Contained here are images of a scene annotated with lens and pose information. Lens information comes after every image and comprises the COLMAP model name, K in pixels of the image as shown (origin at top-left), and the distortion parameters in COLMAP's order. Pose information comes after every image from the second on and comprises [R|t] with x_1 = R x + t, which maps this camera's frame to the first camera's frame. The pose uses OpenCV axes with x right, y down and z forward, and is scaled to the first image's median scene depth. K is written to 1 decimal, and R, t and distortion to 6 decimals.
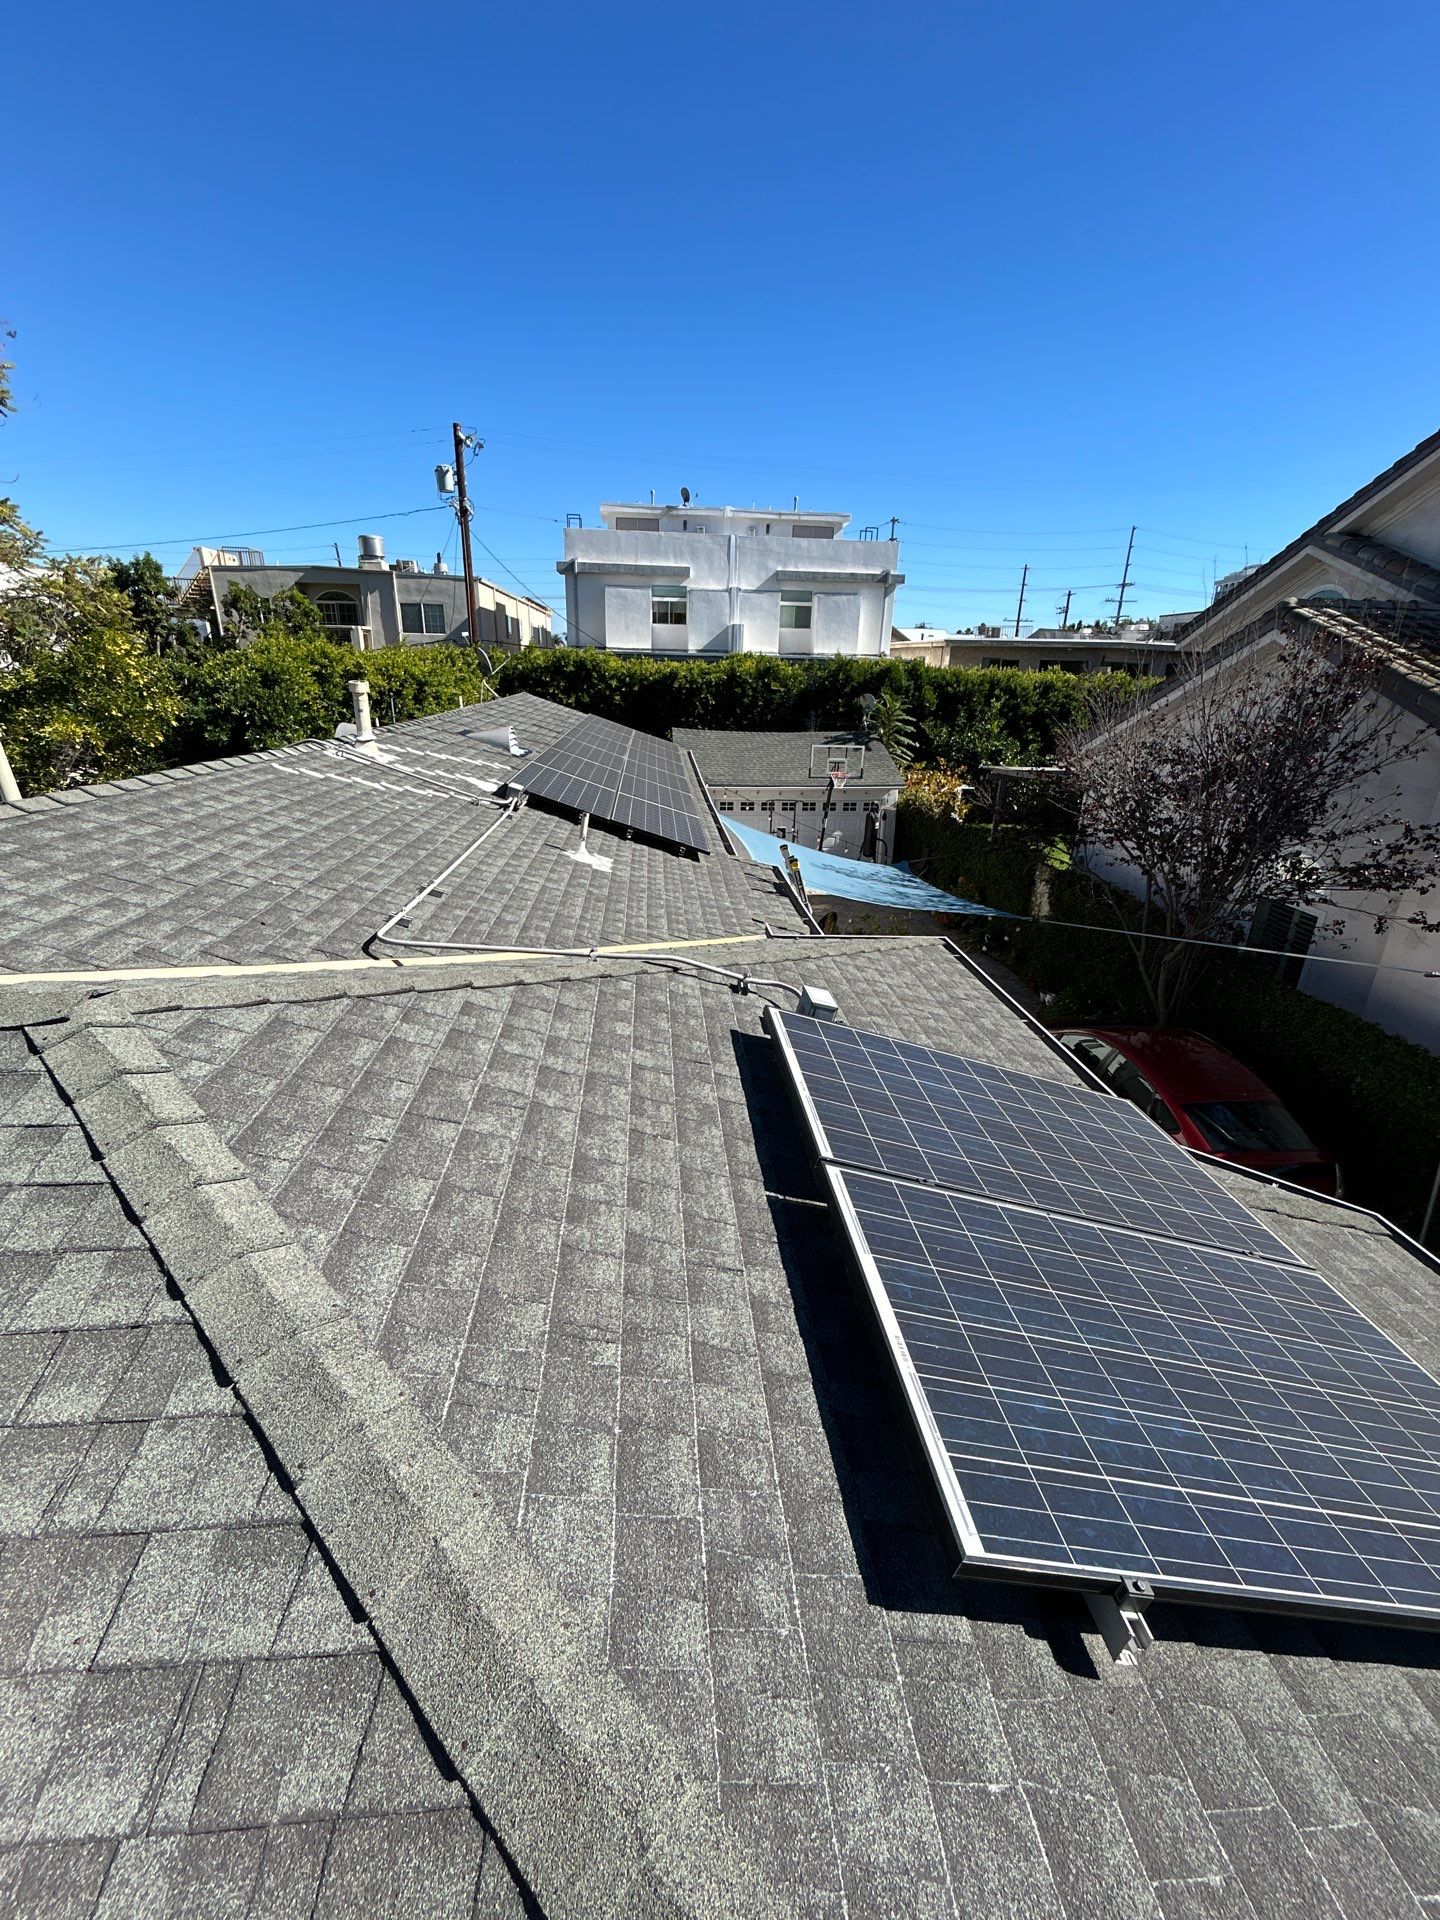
lens RADIAL K [[780.5, 0, 720.0], [0, 780.5, 960.0], [0, 0, 1]] dist [0.001886, 0.000181]
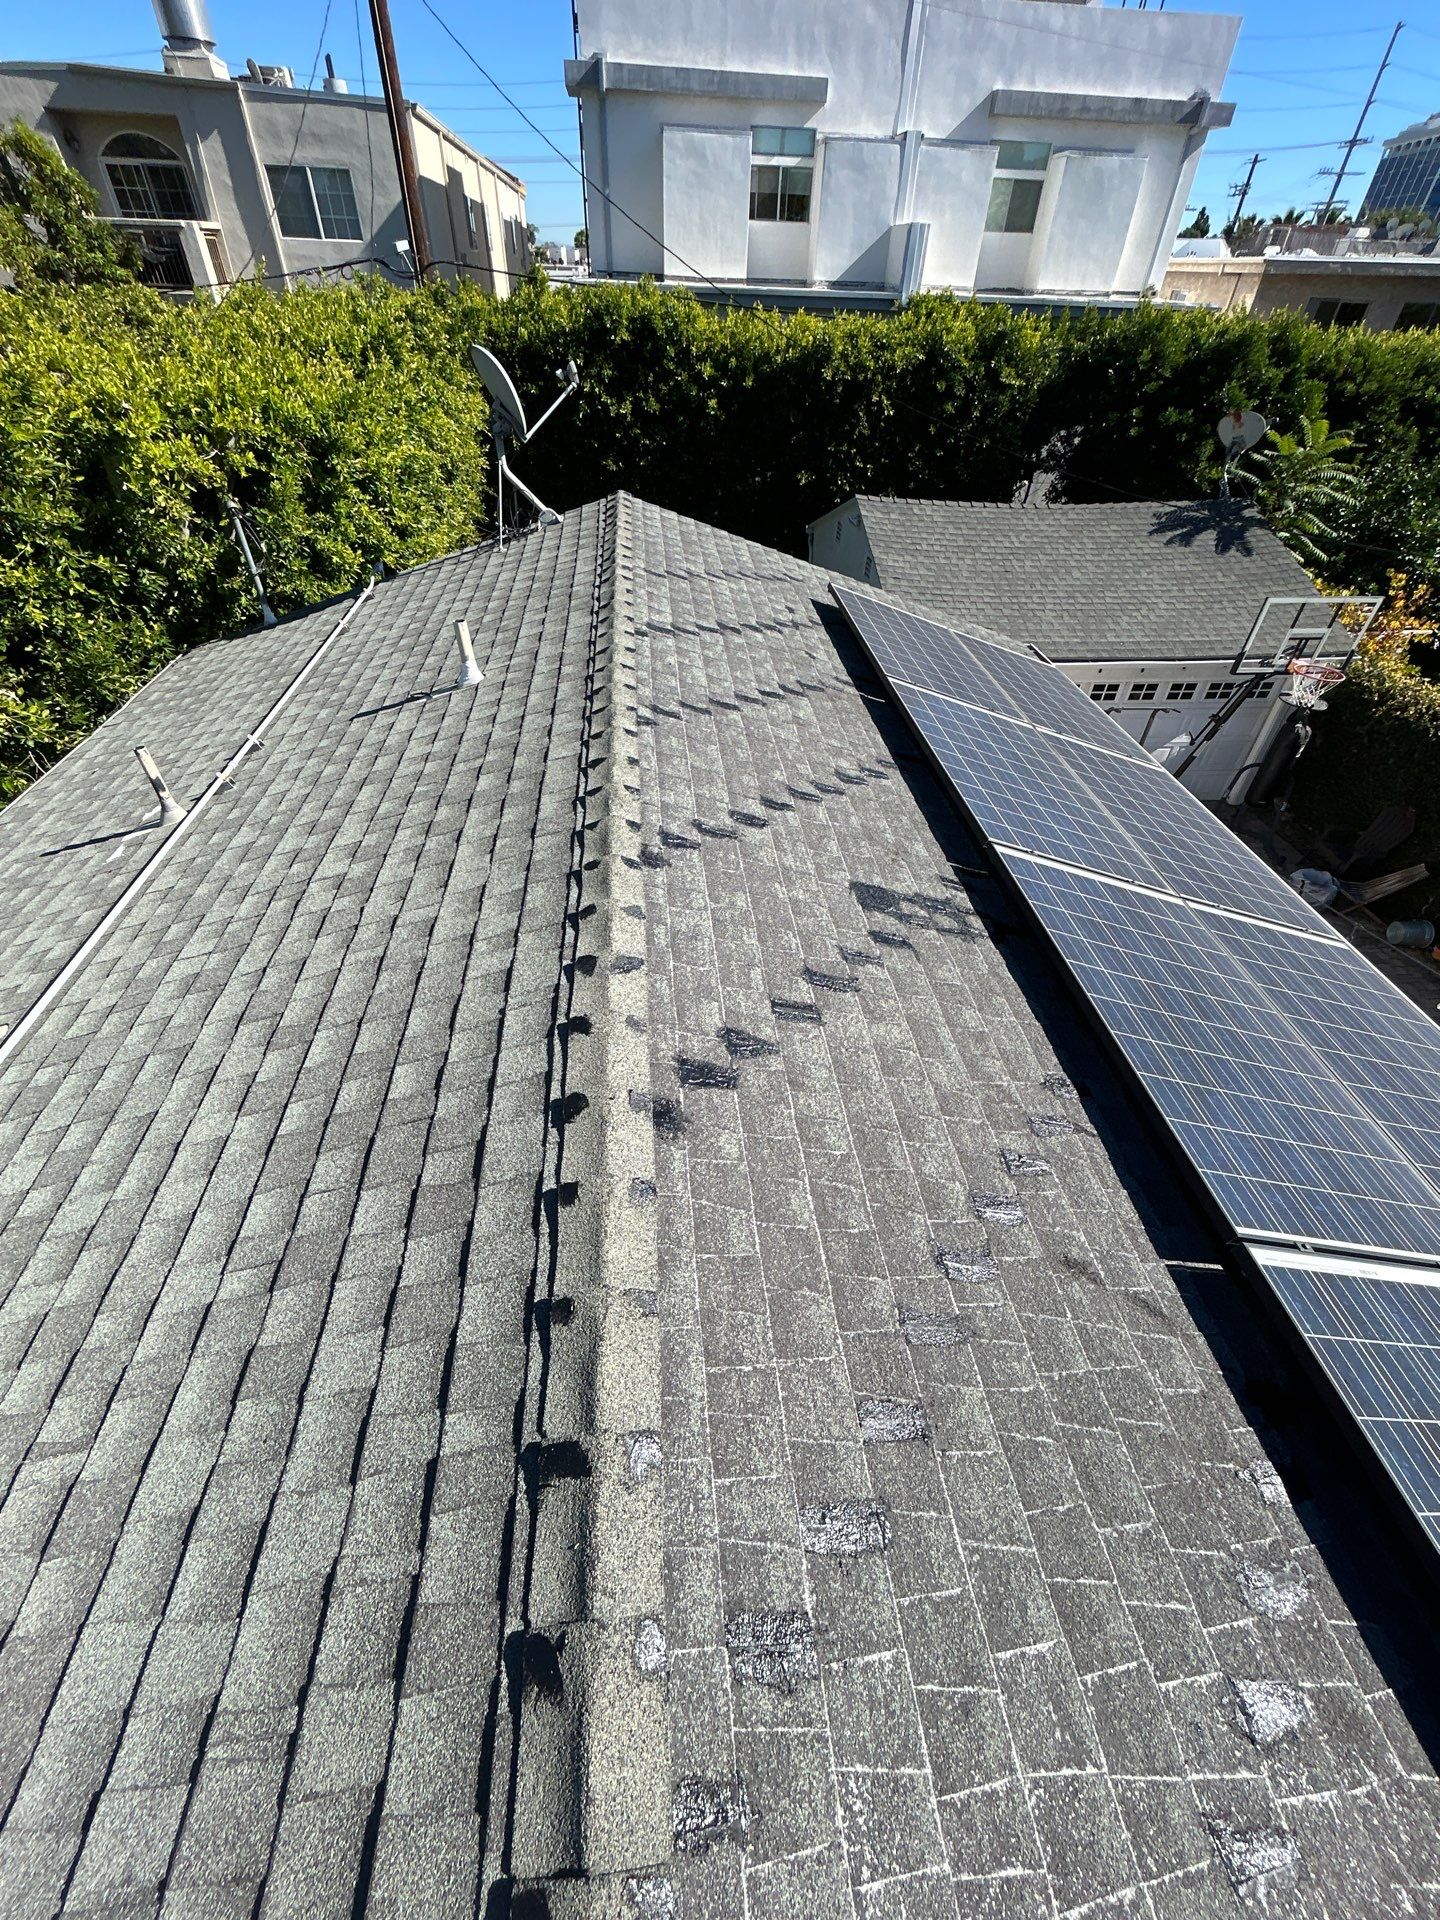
lens RADIAL K [[780.5, 0, 720.0], [0, 780.5, 960.0], [0, 0, 1]] dist [0.001886, 0.000181]
pose [[0.999949, -0.000721, 0.010043, -0.113514], [-0.002861, 0.936009, 0.351964, -0.147055], [-0.009654, -0.351975, 0.935960, 0.325777]]
